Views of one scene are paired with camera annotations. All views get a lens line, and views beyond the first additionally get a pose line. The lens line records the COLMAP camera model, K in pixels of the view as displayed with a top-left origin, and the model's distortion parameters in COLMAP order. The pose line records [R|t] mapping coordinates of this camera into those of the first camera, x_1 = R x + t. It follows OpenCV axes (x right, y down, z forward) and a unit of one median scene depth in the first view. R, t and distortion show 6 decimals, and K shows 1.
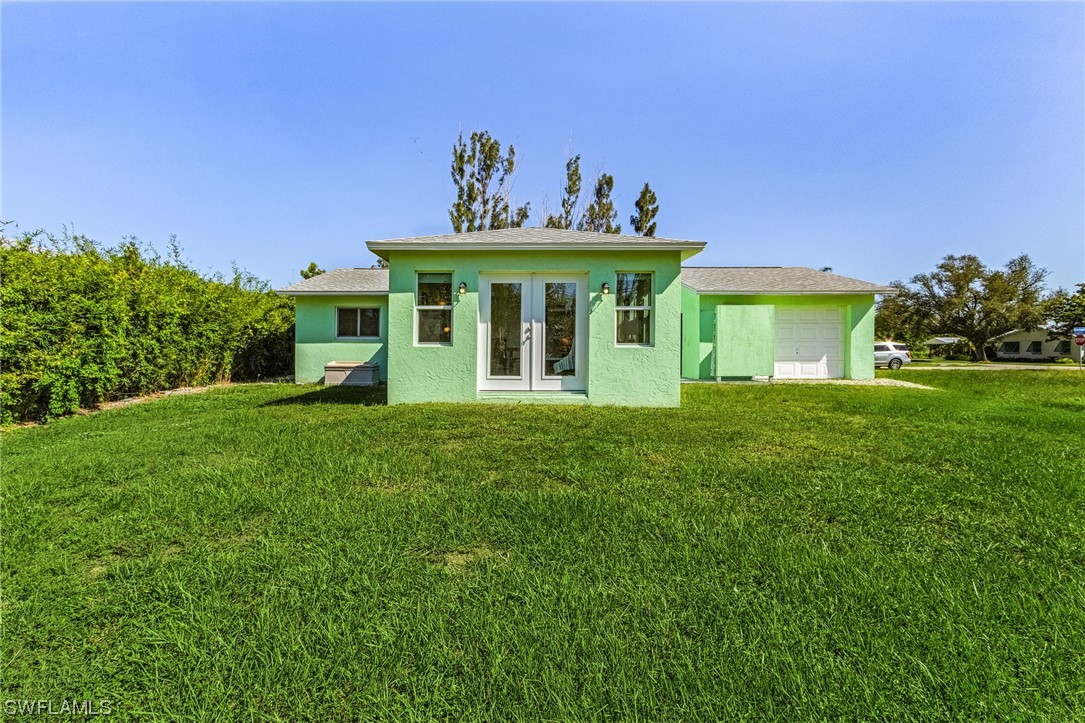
lens RADIAL K [[514.4, 0, 535.4], [0, 514.4, 353.2], [0, 0, 1]] dist [0.002402, -0.001681]
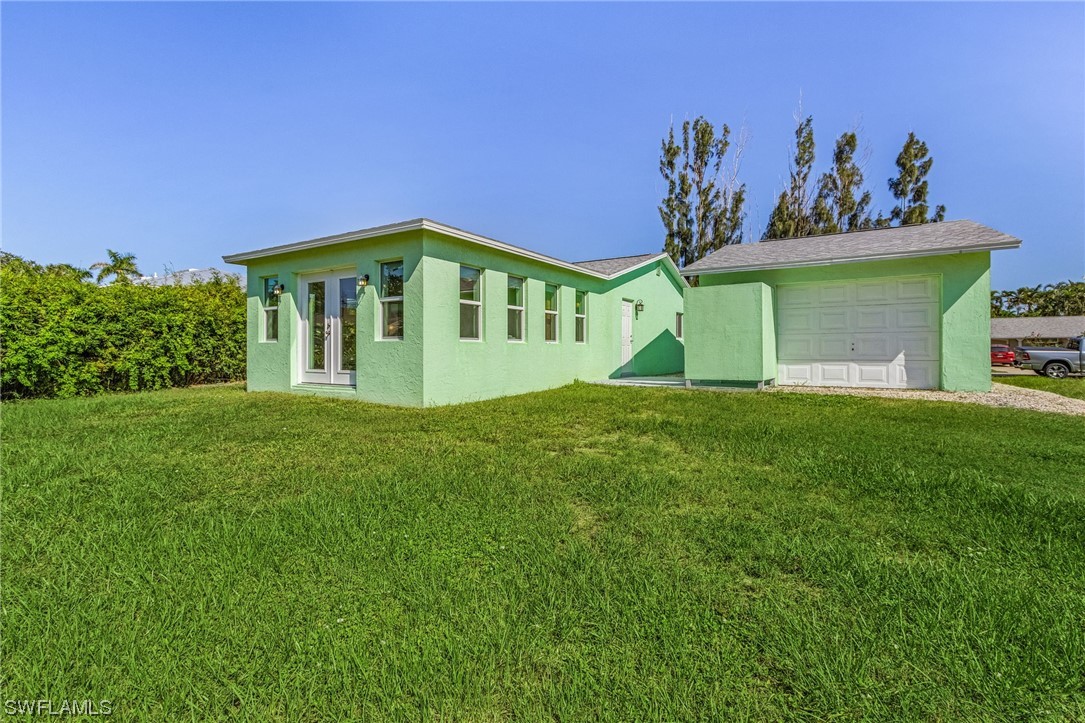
lens RADIAL K [[514.4, 0, 535.4], [0, 514.4, 353.2], [0, 0, 1]] dist [0.002402, -0.001681]
pose [[0.845516, -0.001002, -0.533950, 0.152006], [-0.002009, 0.999985, -0.005057, 0.002589], [0.533947, 0.005348, 0.845501, 0.058730]]
